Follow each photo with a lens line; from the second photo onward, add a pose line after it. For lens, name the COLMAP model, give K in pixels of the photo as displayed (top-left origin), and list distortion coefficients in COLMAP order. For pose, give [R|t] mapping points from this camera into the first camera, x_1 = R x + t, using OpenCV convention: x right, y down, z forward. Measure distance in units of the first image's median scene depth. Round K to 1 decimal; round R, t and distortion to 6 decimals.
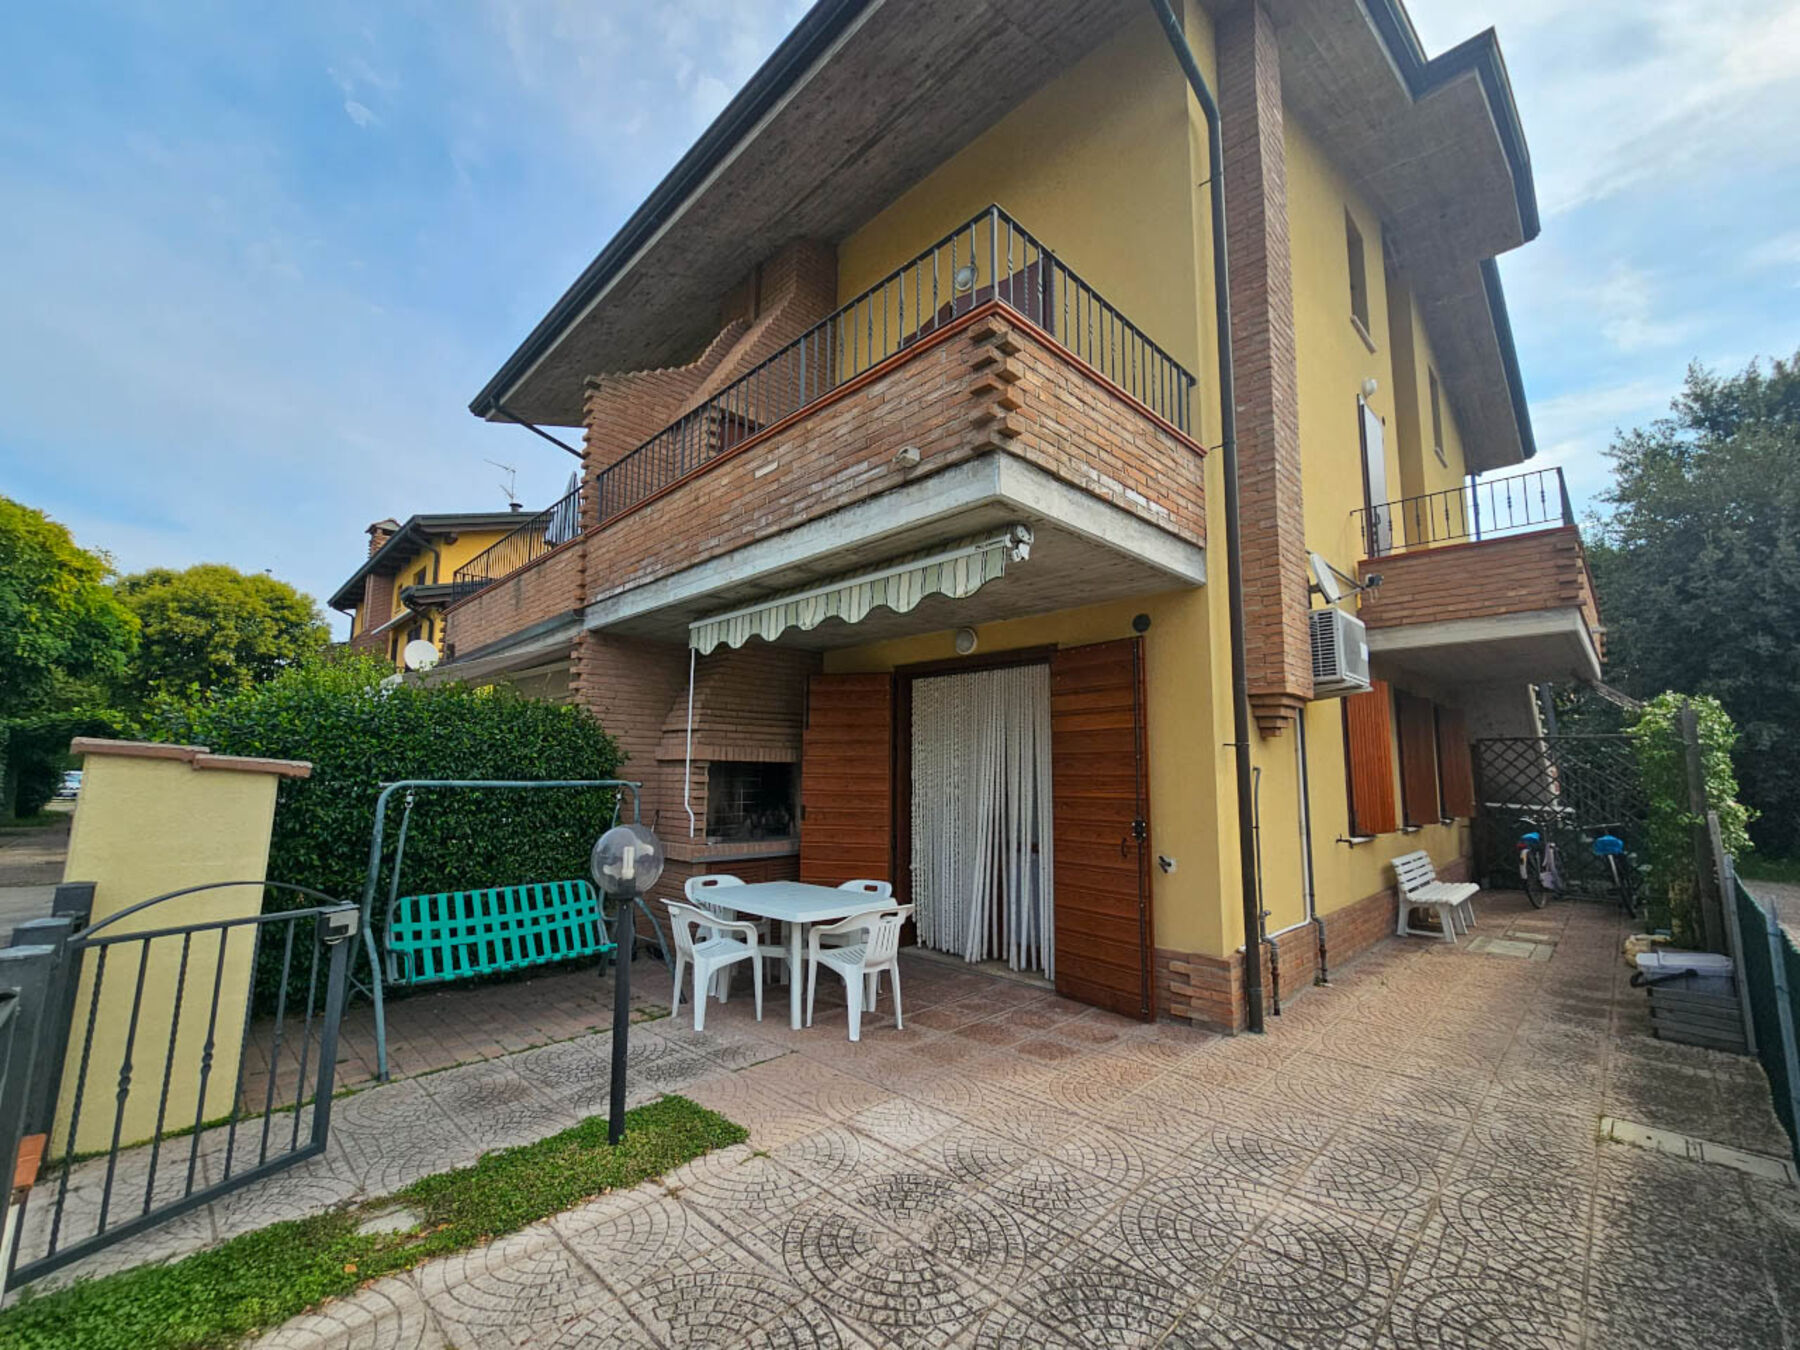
lens RADIAL K [[736.5, 0, 901.3], [0, 736.5, 681.3], [0, 0, 1]] dist [-0.007596, 0.000409]
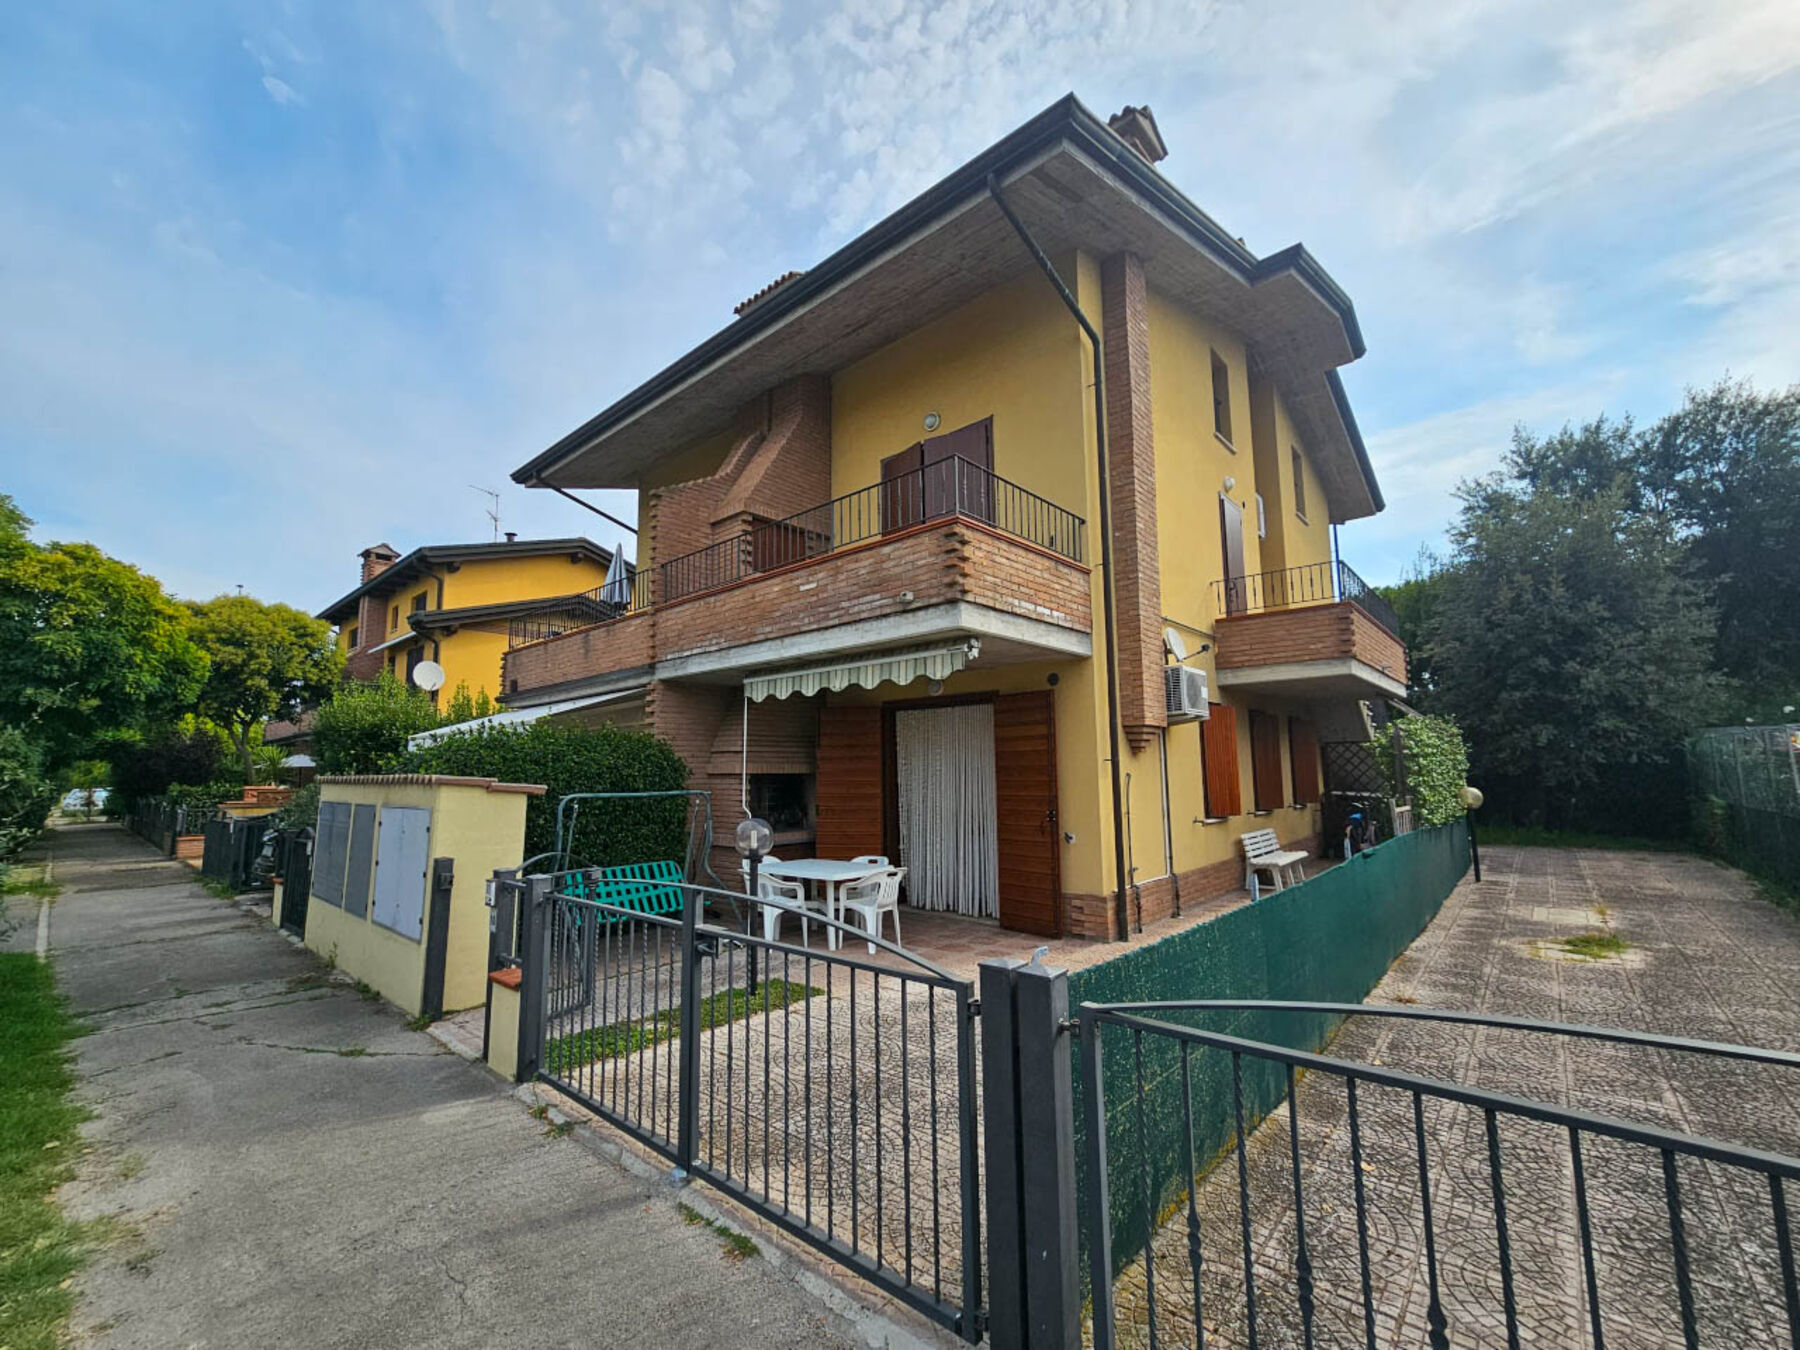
lens RADIAL K [[736.5, 0, 899.0], [0, 736.5, 671.8], [0, 0, 1]] dist [-0.007596, 0.000409]
pose [[0.998159, -0.011391, 0.059572, -0.071717], [0.011939, 0.999890, -0.008841, -0.077277], [-0.059465, 0.009536, 0.998185, -0.445524]]
